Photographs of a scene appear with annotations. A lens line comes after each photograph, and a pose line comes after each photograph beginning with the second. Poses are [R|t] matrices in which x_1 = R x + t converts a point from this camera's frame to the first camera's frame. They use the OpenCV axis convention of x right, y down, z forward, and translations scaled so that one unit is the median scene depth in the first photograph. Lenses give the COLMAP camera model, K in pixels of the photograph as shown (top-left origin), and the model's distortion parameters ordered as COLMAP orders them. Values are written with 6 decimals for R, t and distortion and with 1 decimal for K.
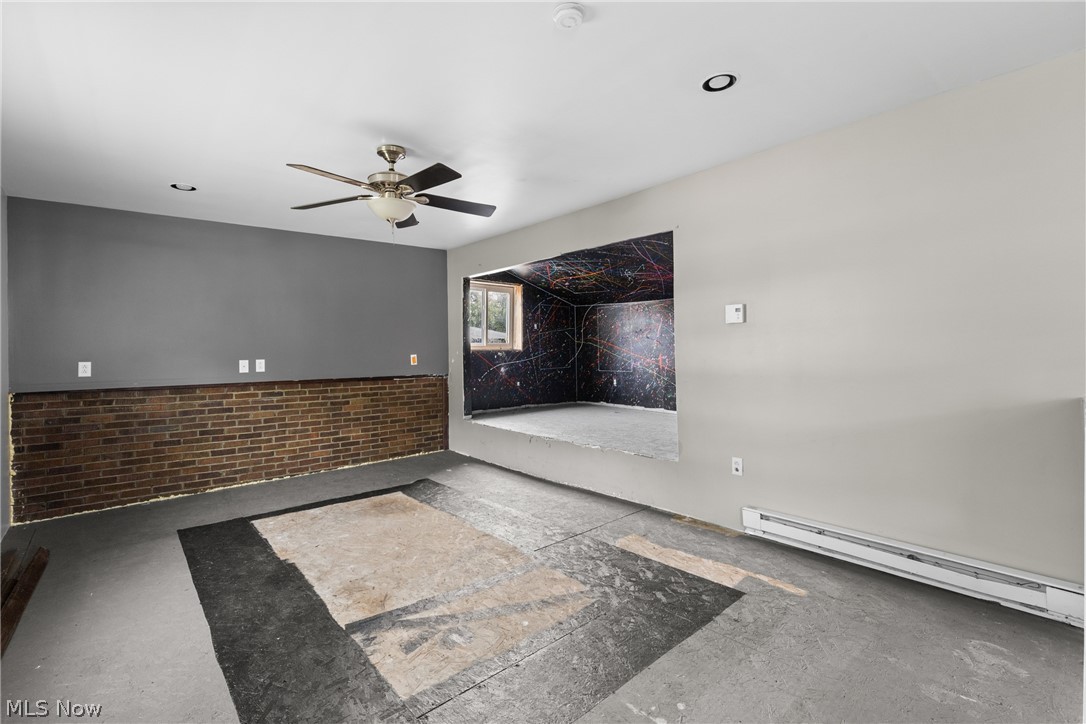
lens RADIAL K [[487.5, 0, 541.3], [0, 487.5, 352.7], [0, 0, 1]] dist [0.002543, -0.000665]
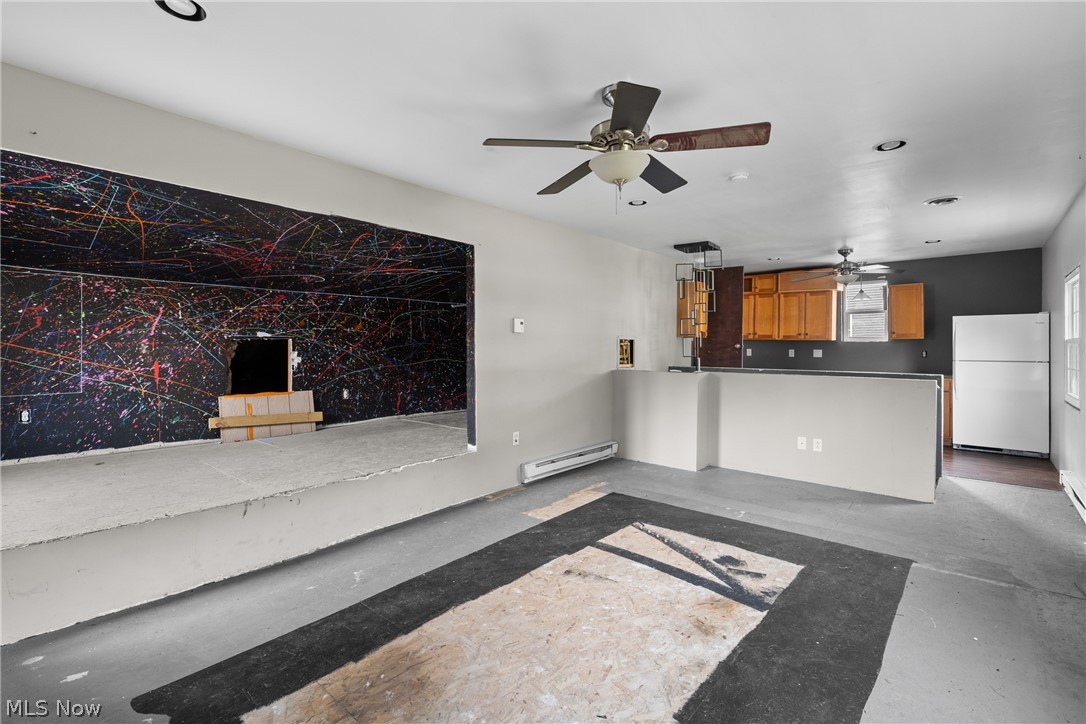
lens RADIAL K [[487.5, 0, 538.9], [0, 487.5, 365.3], [0, 0, 1]] dist [0.002543, -0.000665]
pose [[-0.114600, -0.024162, 0.993118, -0.938666], [0.012486, 0.999590, 0.025760, -0.004046], [-0.993333, 0.015353, -0.114251, 1.083630]]
